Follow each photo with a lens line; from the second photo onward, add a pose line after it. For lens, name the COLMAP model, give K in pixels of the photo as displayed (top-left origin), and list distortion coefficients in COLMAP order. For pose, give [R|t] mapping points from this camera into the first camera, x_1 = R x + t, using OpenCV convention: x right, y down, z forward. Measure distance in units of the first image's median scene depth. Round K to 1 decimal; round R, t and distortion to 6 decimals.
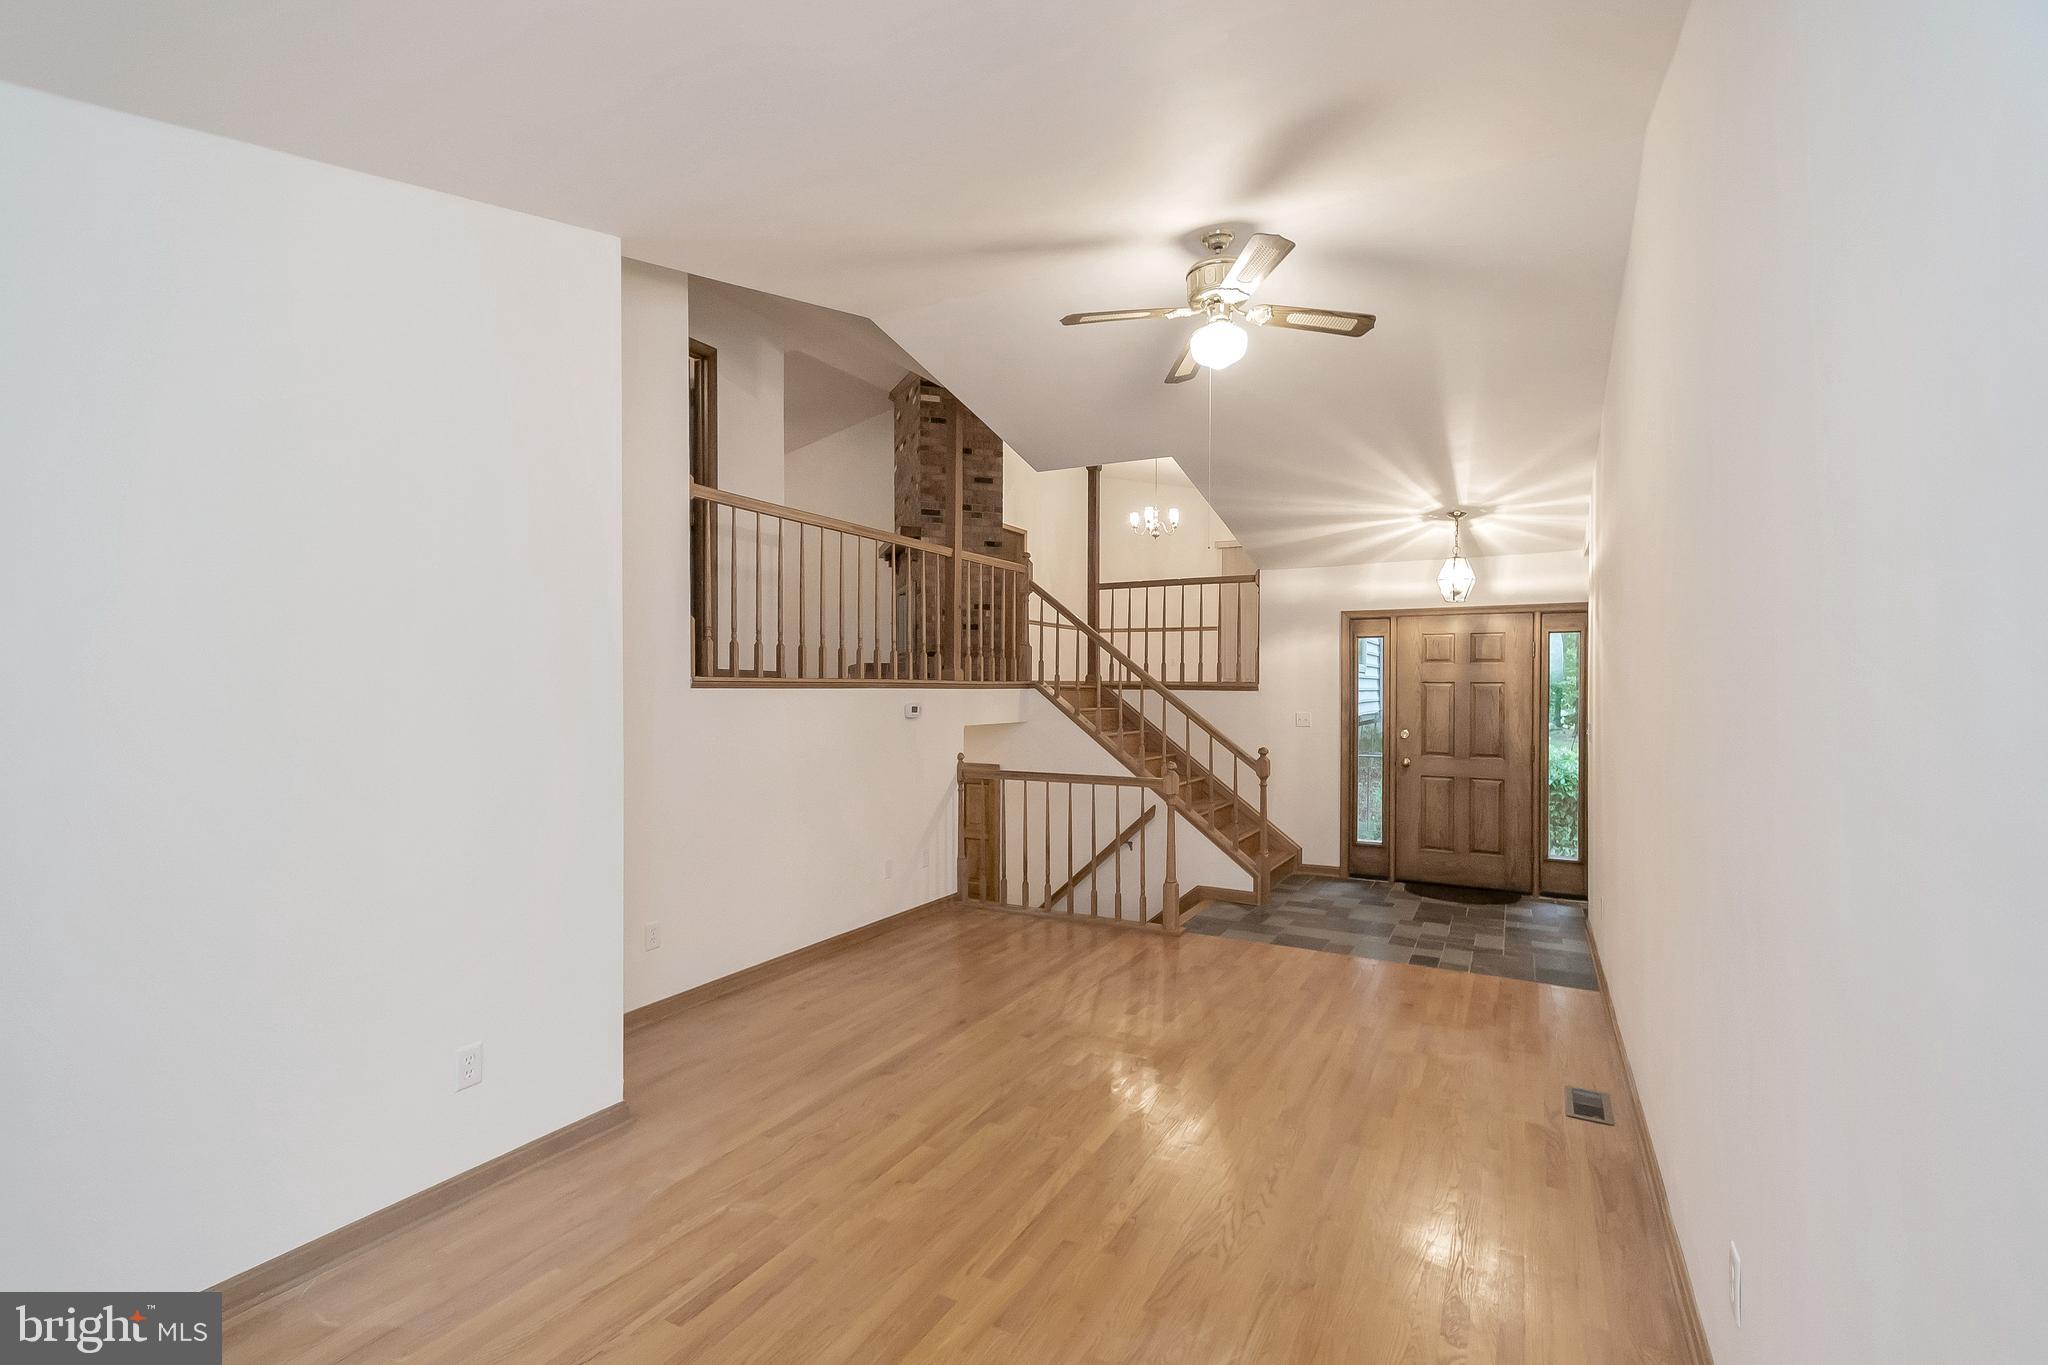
lens RADIAL K [[921.5, 0, 1021.7], [0, 921.5, 681.3], [0, 0, 1]] dist [0.008625, 0.000454]
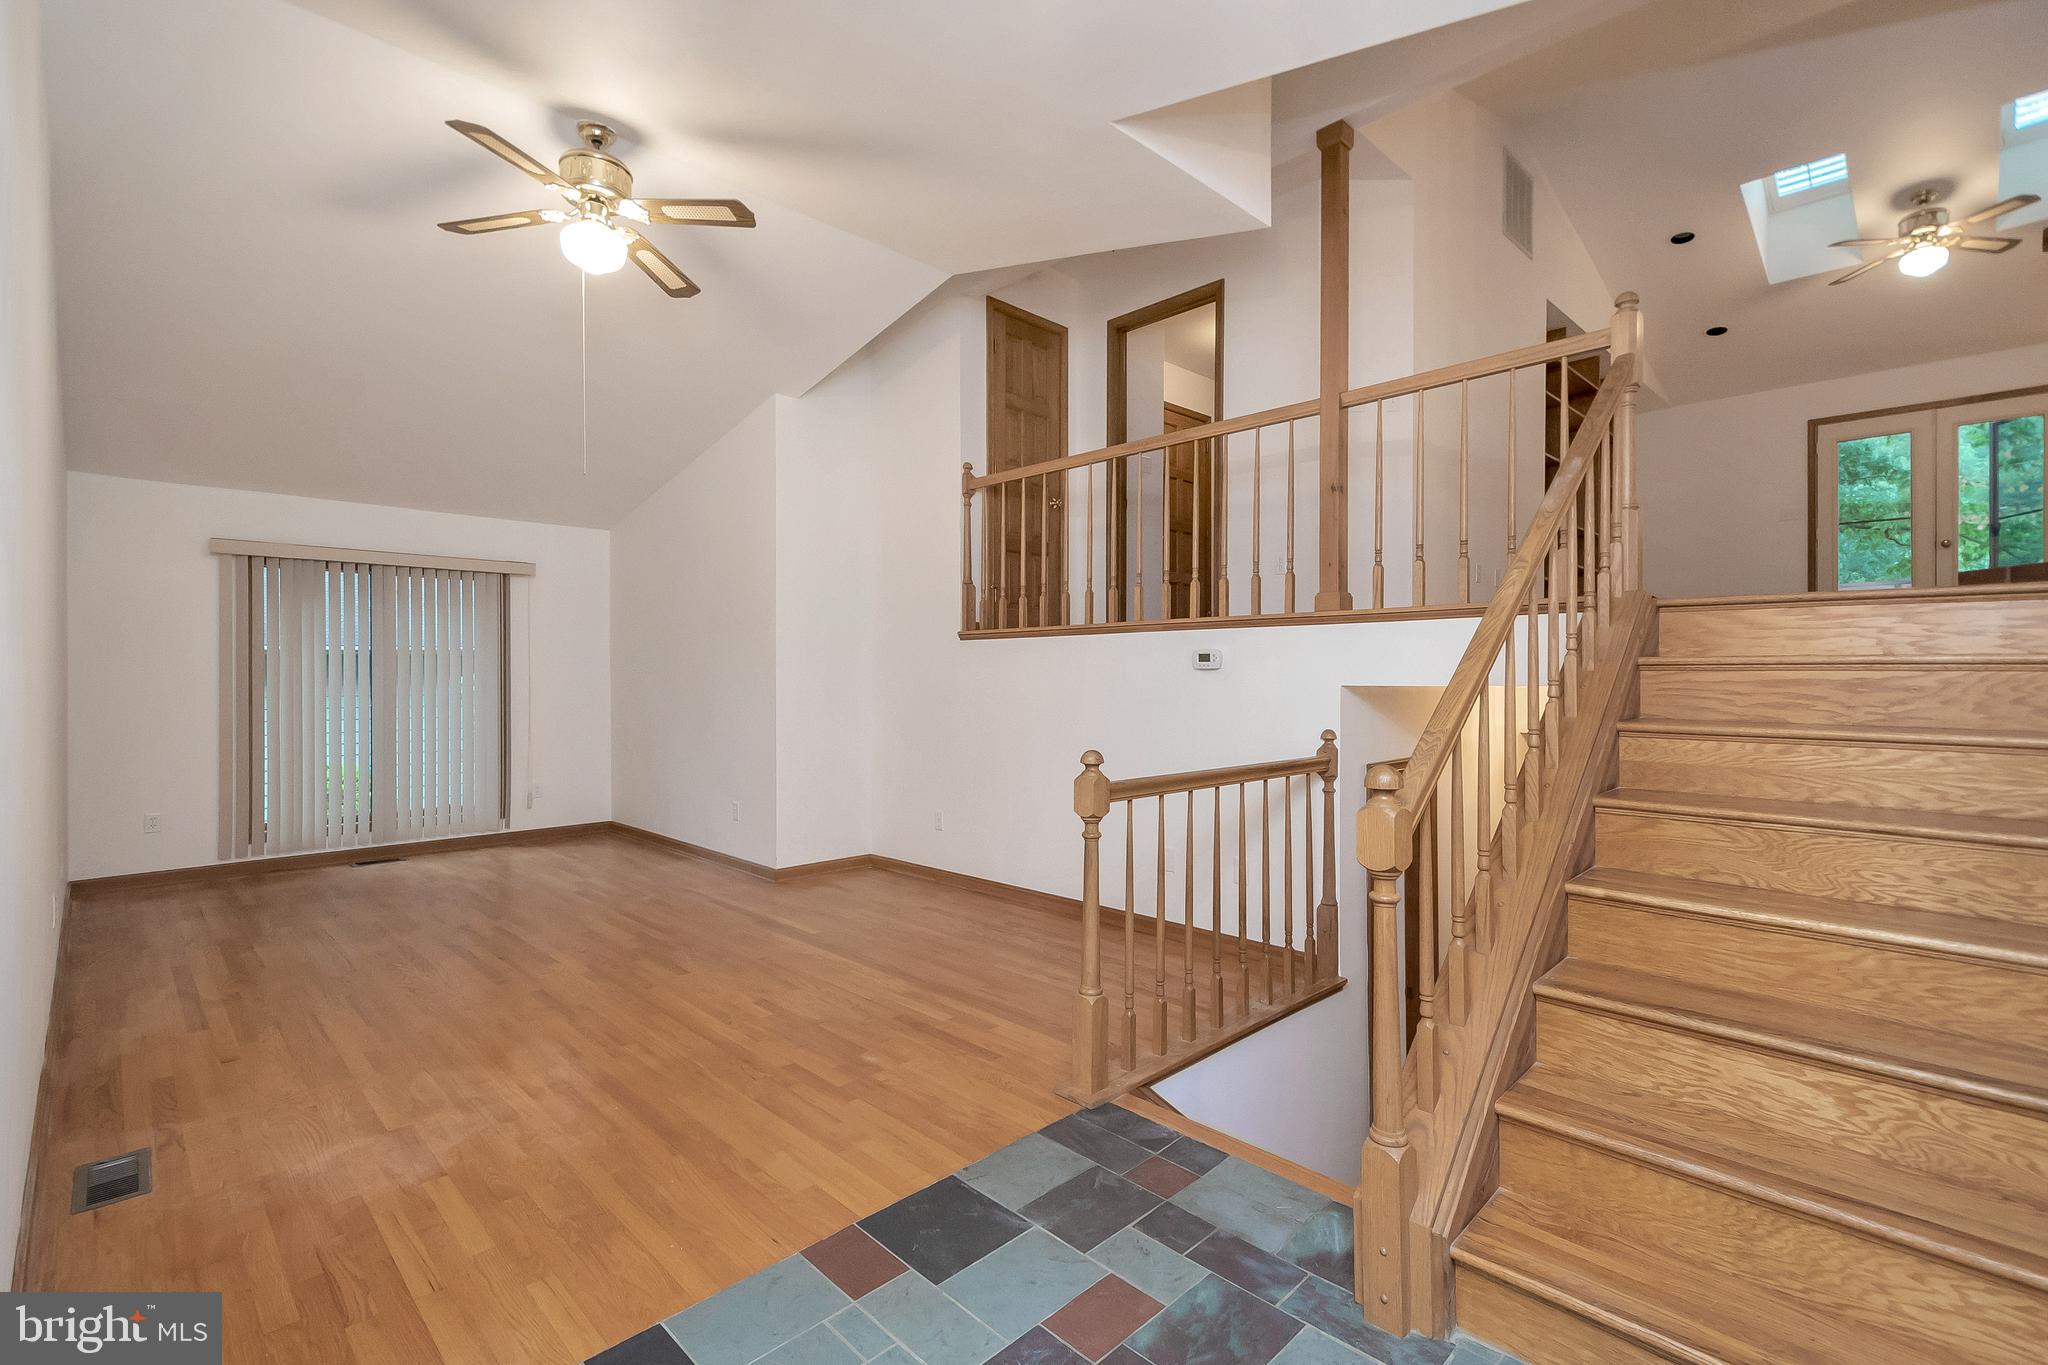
lens RADIAL K [[921.5, 0, 1021.7], [0, 921.5, 681.3], [0, 0, 1]] dist [0.008625, 0.000454]
pose [[-0.279702, 0.007929, -0.960054, 0.907596], [0.003560, 0.999968, 0.007221, 0.061132], [0.960080, -0.001398, -0.279721, 1.542281]]
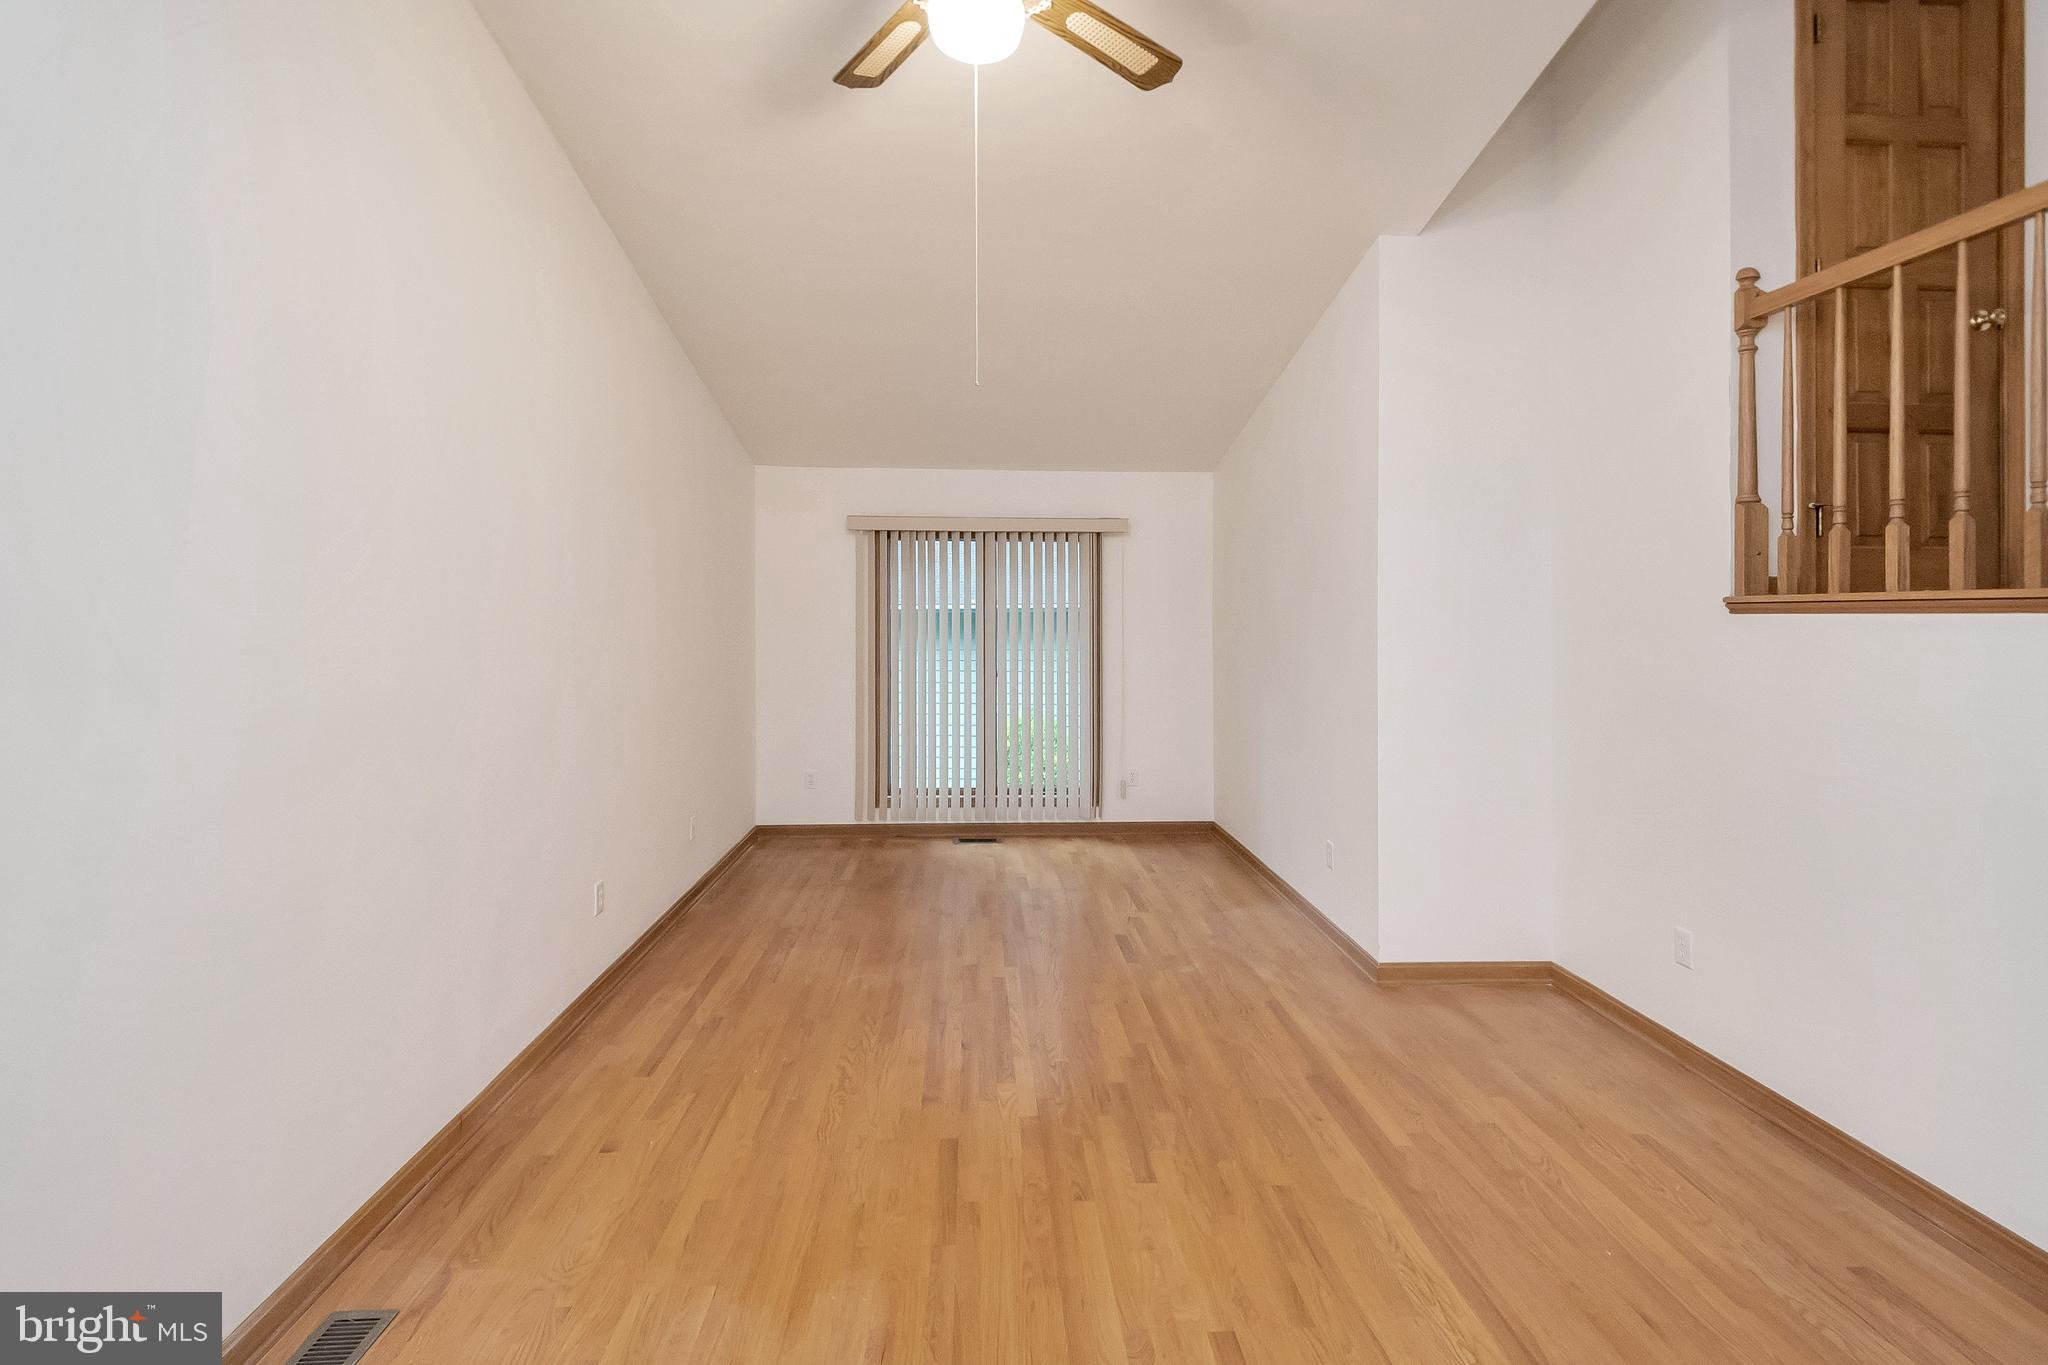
lens RADIAL K [[941.6, 0, 1016.1], [0, 941.6, 610.6], [0, 0, 1]] dist [0.002269, -0.000470]
pose [[-0.852786, -0.004668, -0.522240, 0.463276], [-0.000506, 0.999967, -0.008112, 0.013420], [0.522260, -0.006654, -0.852760, 1.402683]]
